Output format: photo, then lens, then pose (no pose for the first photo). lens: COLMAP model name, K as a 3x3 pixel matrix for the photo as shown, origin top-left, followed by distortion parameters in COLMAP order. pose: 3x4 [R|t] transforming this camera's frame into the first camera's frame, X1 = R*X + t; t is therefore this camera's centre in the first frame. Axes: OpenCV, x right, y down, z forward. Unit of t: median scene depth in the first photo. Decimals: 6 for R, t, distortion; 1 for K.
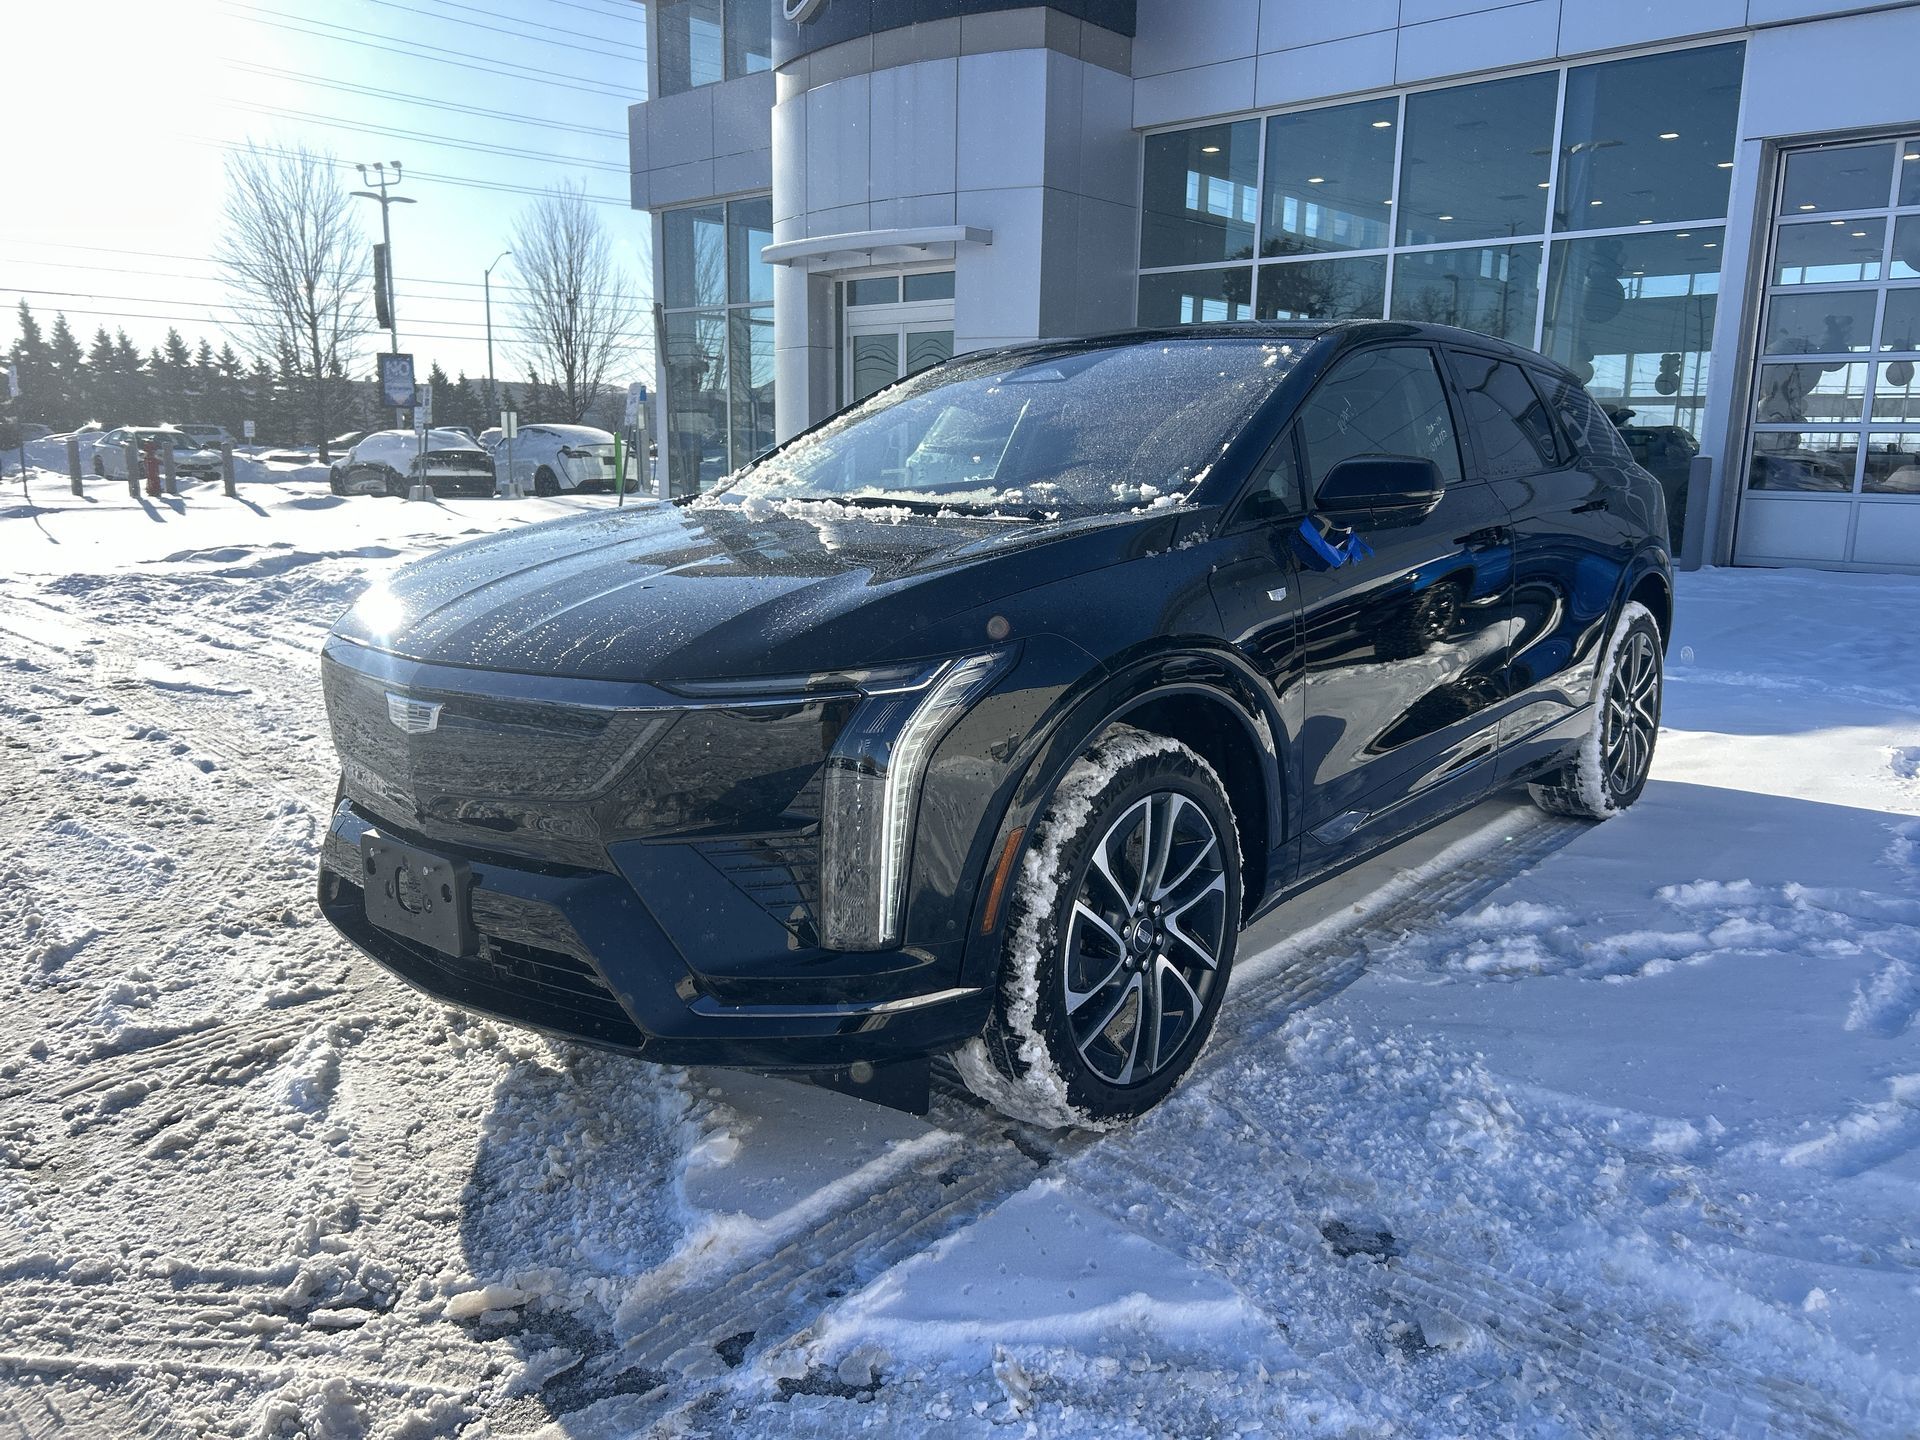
lens RADIAL K [[1455.9, 0, 960.4], [0, 1455.9, 727.0], [0, 0, 1]] dist [0.044438, -0.047910]
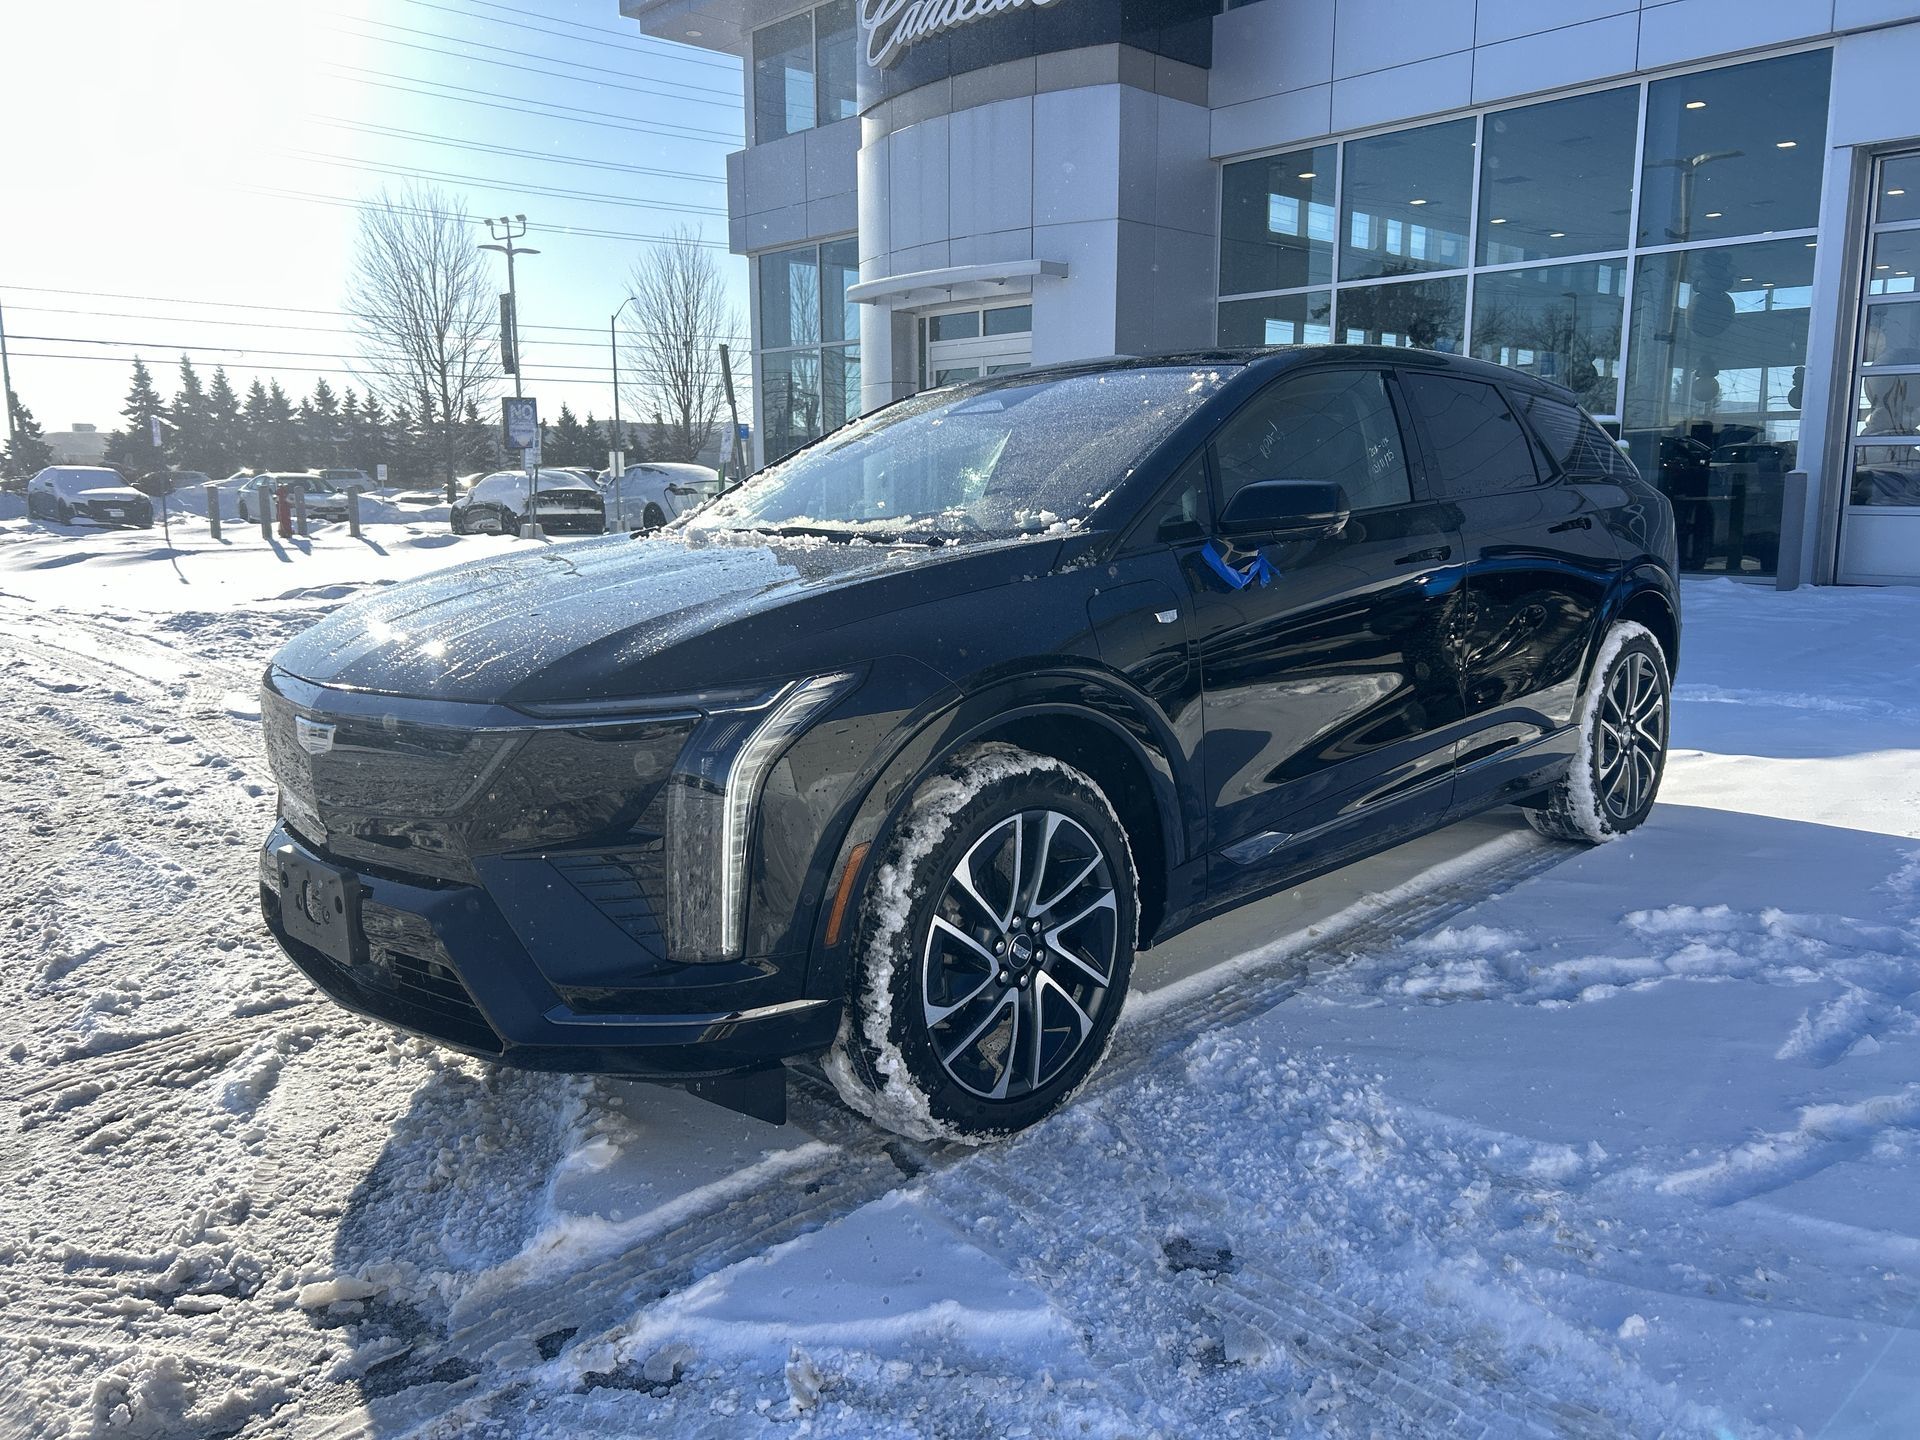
lens RADIAL K [[1455.9, 0, 955.1], [0, 1455.9, 709.5], [0, 0, 1]] dist [0.044438, -0.047910]
pose [[0.996405, -0.005056, -0.084563, 0.145417], [0.002355, 0.999485, -0.032011, 0.005773], [0.084681, 0.031697, 0.995904, -0.018207]]
